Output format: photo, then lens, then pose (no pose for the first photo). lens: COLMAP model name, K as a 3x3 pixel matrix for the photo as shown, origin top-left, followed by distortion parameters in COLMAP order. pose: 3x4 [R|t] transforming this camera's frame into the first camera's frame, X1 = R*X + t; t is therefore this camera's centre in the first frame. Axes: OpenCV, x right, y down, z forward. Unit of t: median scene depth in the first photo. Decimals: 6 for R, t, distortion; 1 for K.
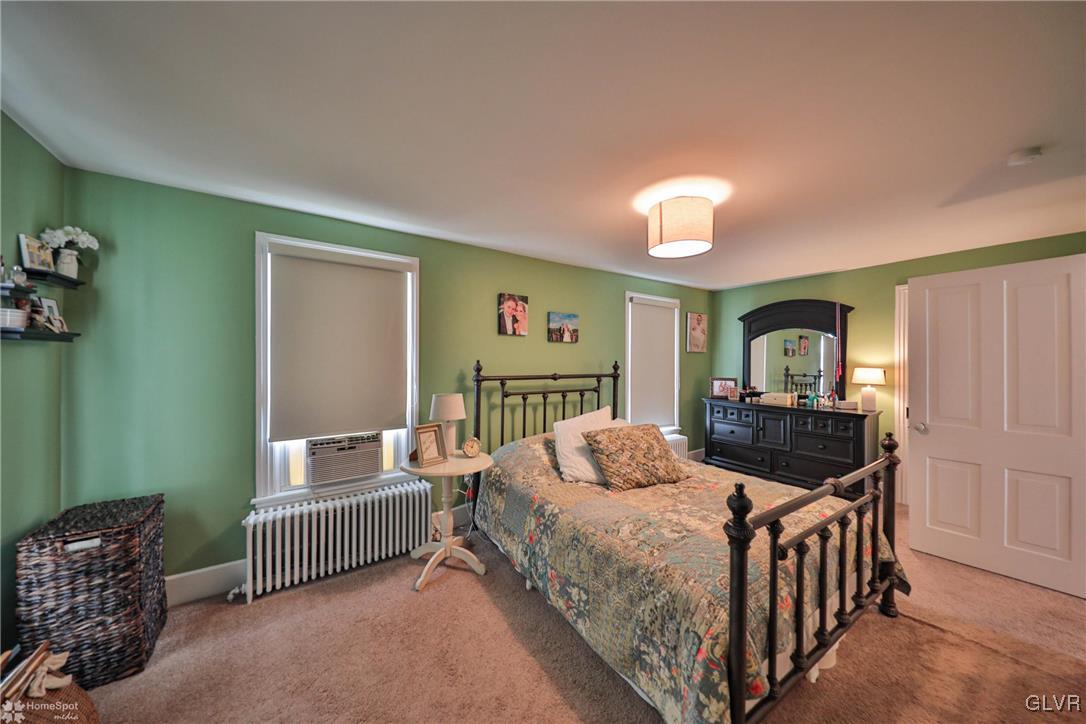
lens RADIAL K [[365.7, 0, 548.7], [0, 365.7, 361.8], [0, 0, 1]] dist [-0.001917, -0.000858]
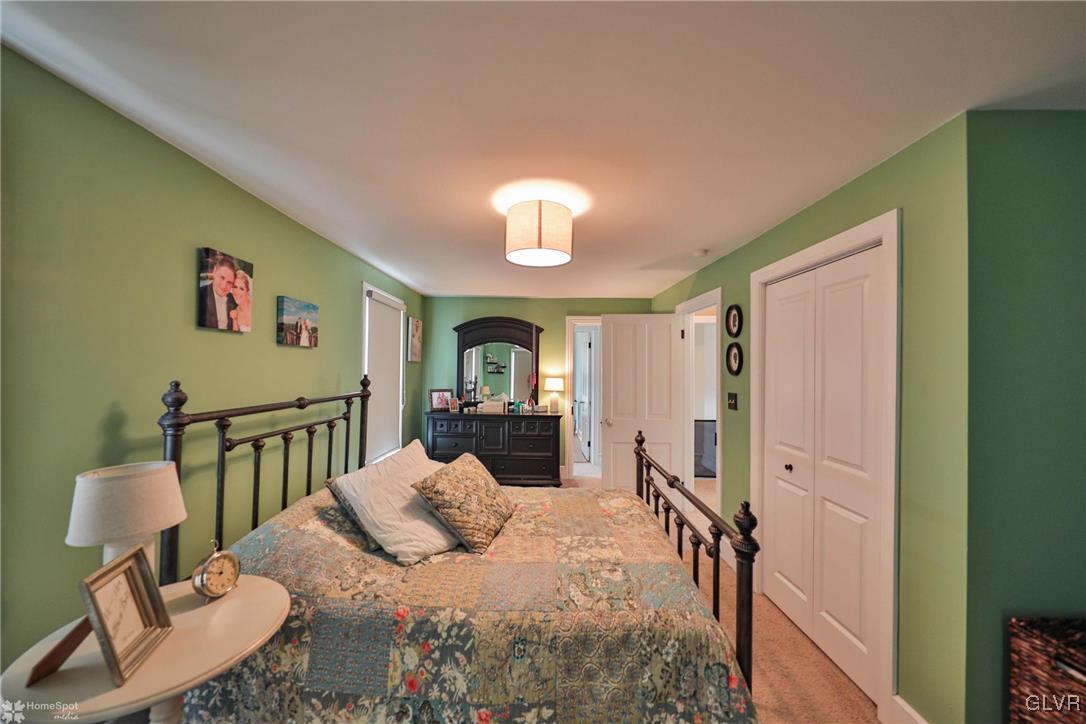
lens RADIAL K [[385.9, 0, 539.2], [0, 385.9, 365.4], [0, 0, 1]] dist [-0.003214, -0.000601]
pose [[0.587844, 0.008984, 0.808924, -0.316012], [-0.009010, 0.999949, -0.004558, -0.027170], [-0.808924, -0.004608, 0.587895, 0.332564]]
